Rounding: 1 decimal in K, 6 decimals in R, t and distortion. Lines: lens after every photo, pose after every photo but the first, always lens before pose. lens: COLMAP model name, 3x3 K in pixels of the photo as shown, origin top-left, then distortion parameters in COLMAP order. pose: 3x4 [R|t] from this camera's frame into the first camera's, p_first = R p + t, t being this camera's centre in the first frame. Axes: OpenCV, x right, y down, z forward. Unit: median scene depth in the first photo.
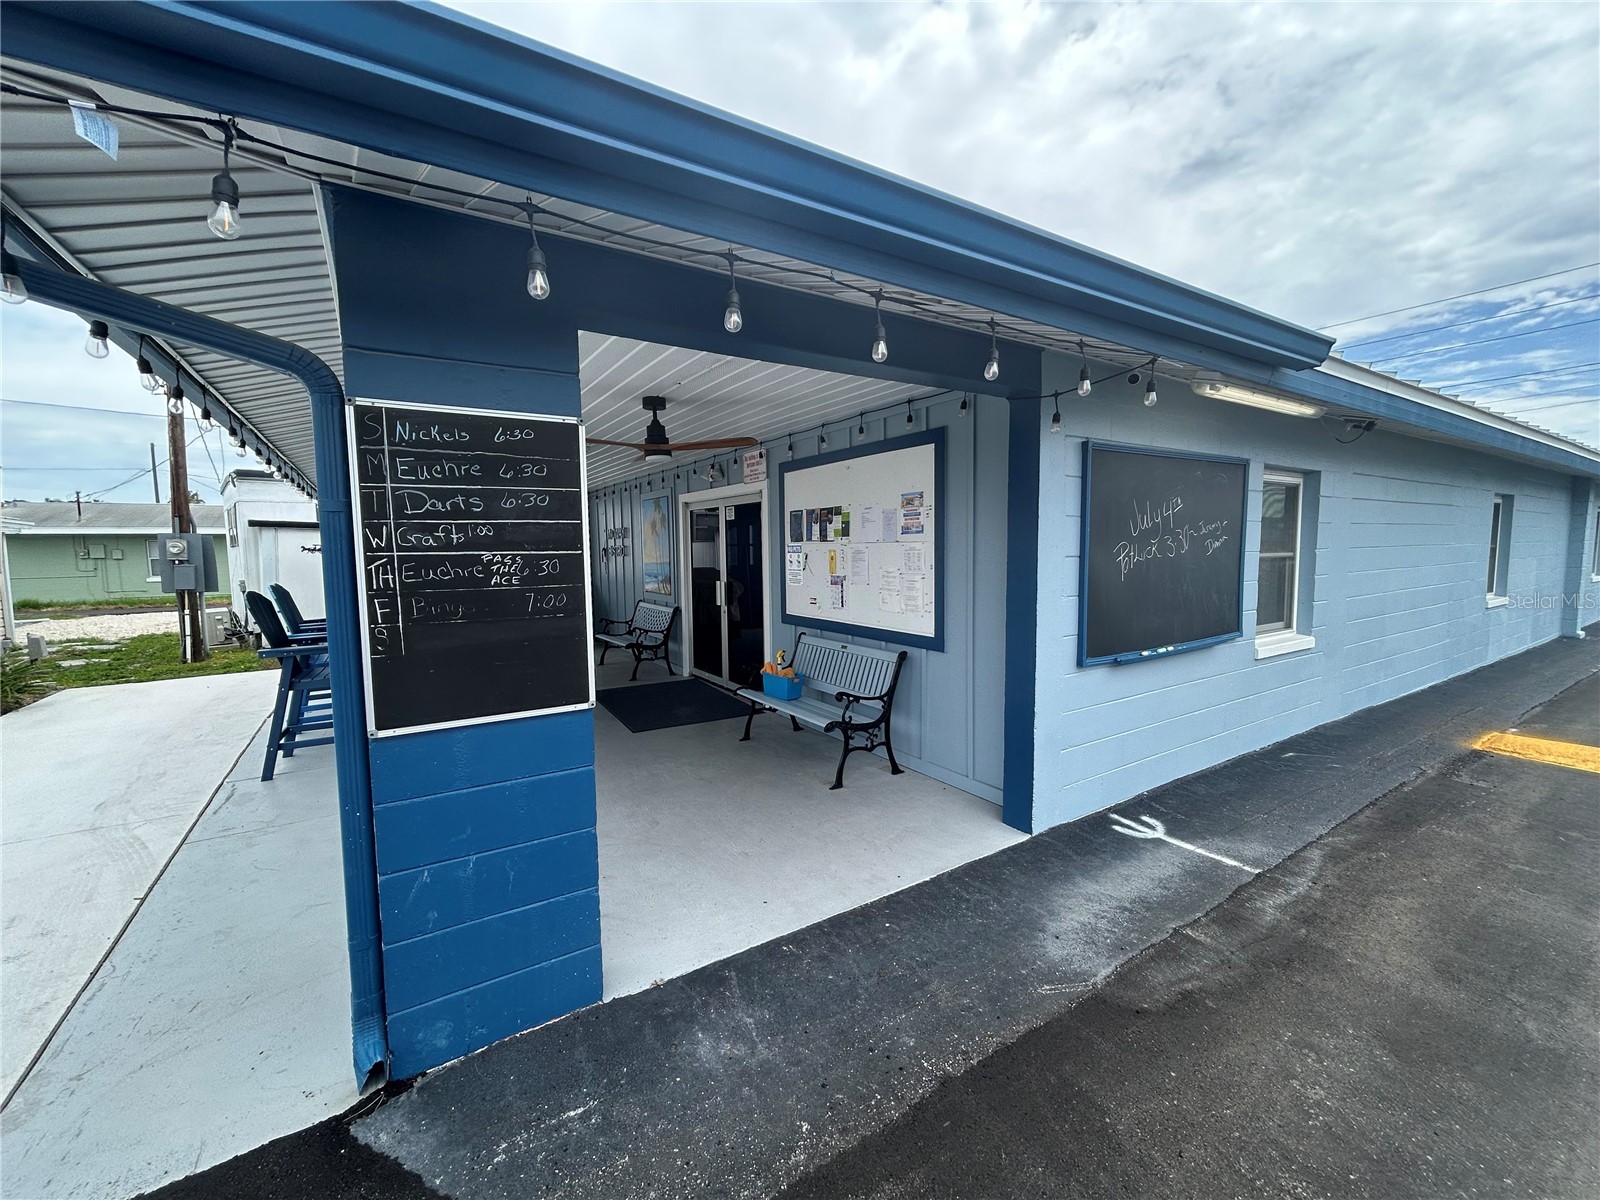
lens RADIAL K [[650.9, 0, 800.0], [0, 650.9, 600.0], [0, 0, 1]] dist [0.013270, -0.000094]
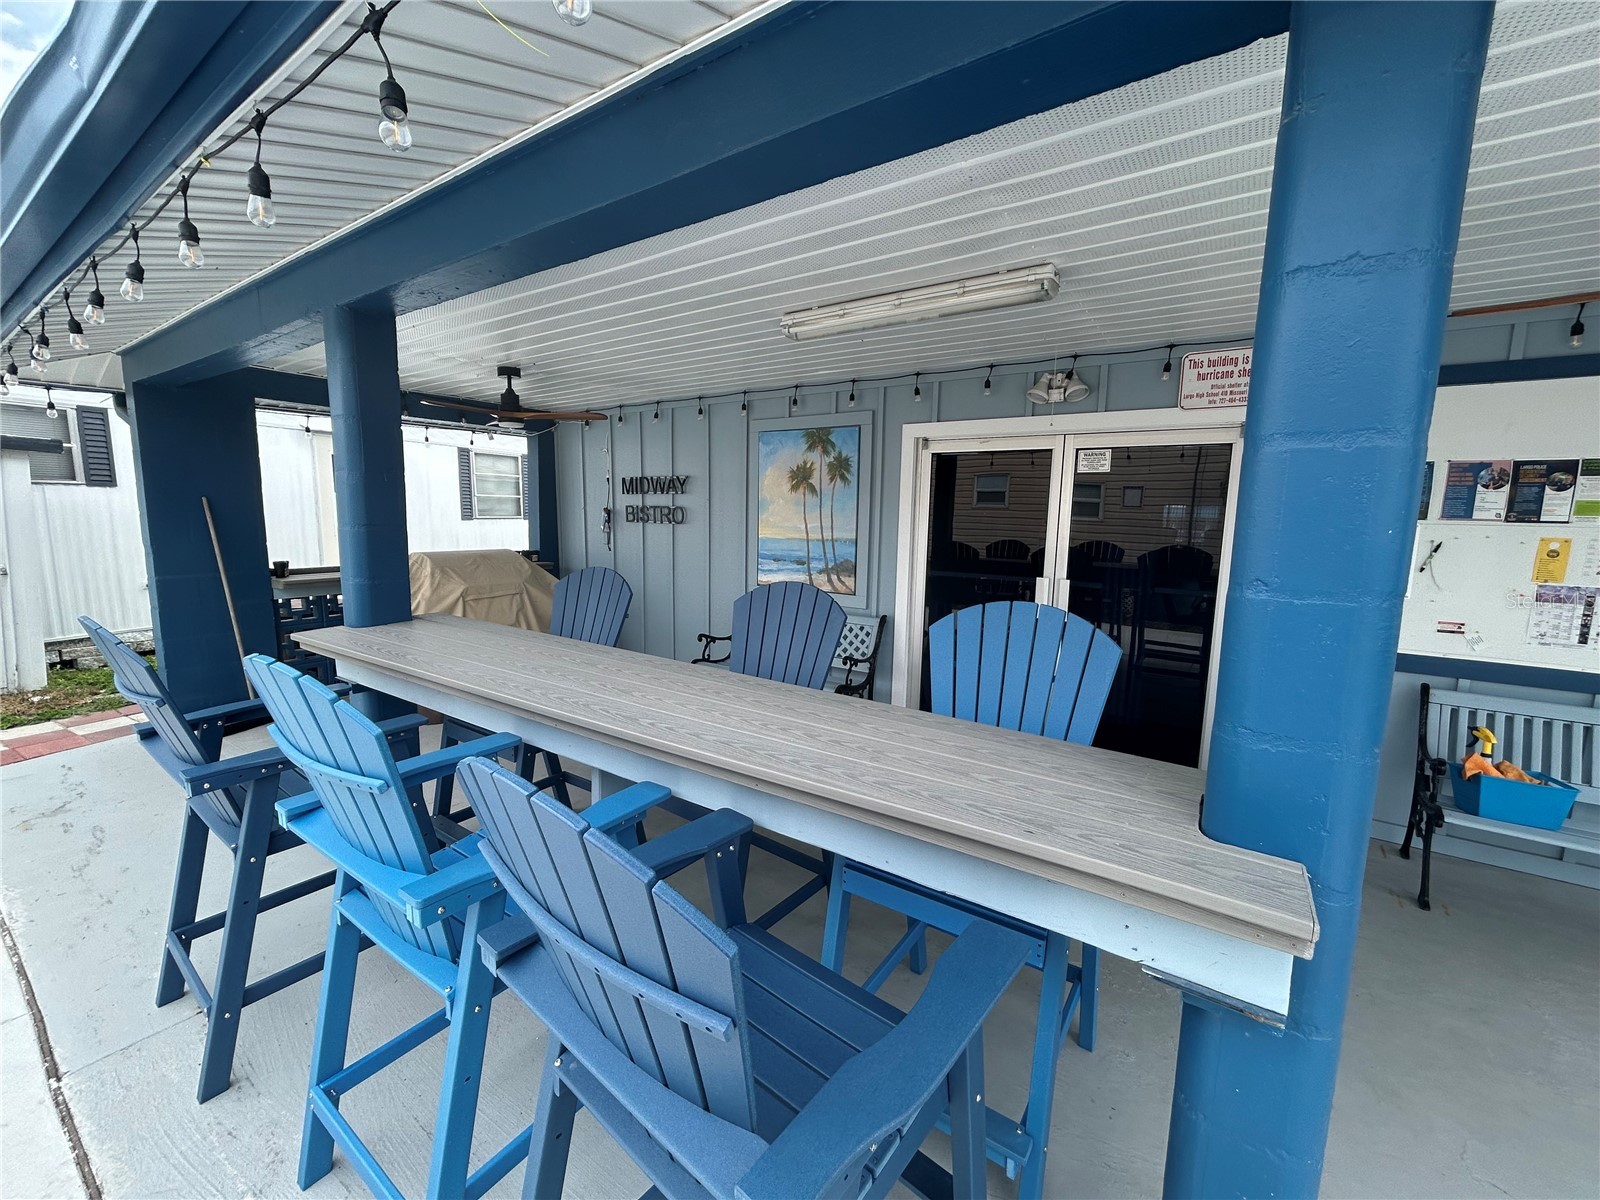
lens RADIAL K [[650.9, 0, 800.0], [0, 650.9, 600.0], [0, 0, 1]] dist [0.013270, -0.000094]
pose [[0.919966, -0.026491, 0.391103, -0.722544], [0.003283, 0.998199, 0.059891, -0.058690], [-0.391985, -0.053814, 0.918396, 0.707344]]
